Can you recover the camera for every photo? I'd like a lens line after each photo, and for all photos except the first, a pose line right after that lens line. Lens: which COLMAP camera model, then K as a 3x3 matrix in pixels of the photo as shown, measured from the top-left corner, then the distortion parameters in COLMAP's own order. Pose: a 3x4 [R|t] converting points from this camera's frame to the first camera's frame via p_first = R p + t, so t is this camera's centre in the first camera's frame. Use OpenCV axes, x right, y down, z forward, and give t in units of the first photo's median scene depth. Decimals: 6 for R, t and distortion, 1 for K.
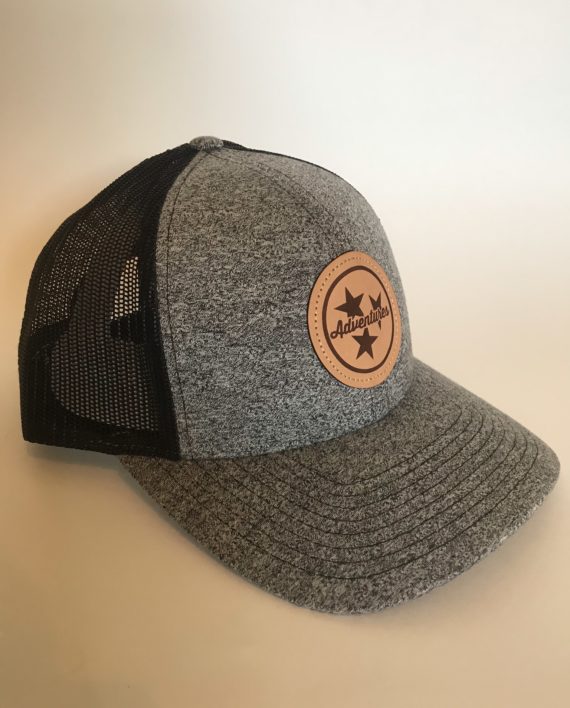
lens RADIAL K [[626.9, 0, 285.3], [0, 626.9, 358.4], [0, 0, 1]] dist [0.008395, -0.009741]
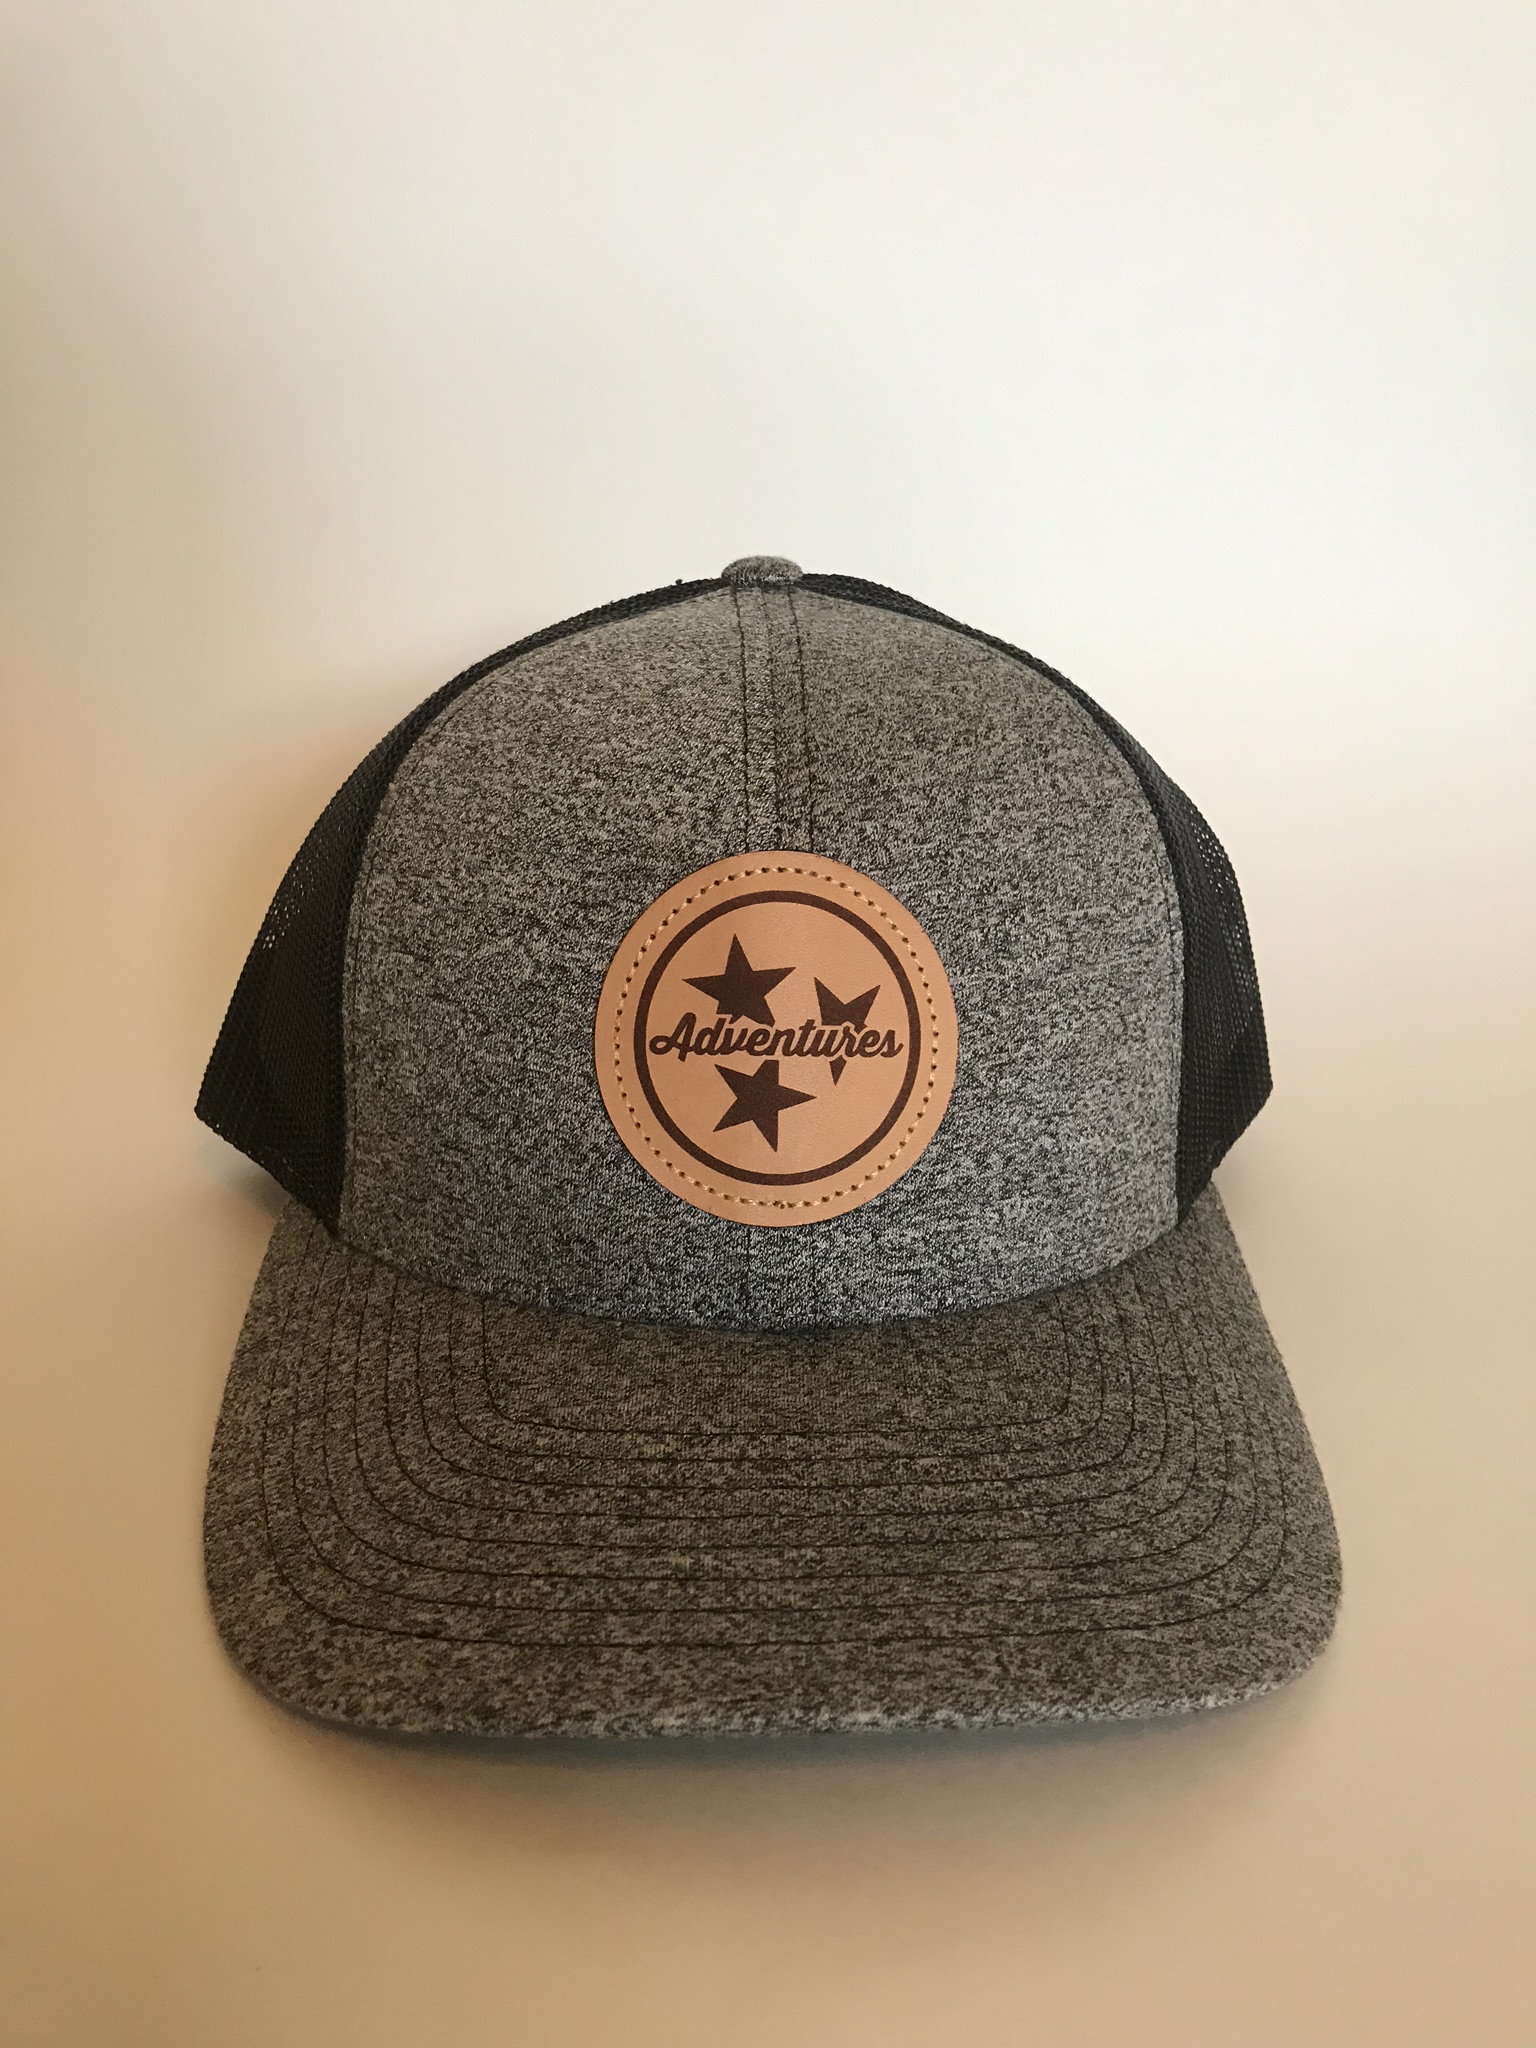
lens RADIAL K [[1646.0, 0, 772.1], [0, 1646.0, 1011.4], [0, 0, 1]] dist [-0.050735, -0.001351]
pose [[0.765374, 0.239593, -0.597325, 0.722580], [-0.319434, 0.947153, -0.029391, -0.049343], [0.558716, 0.213301, 0.801460, 0.240557]]
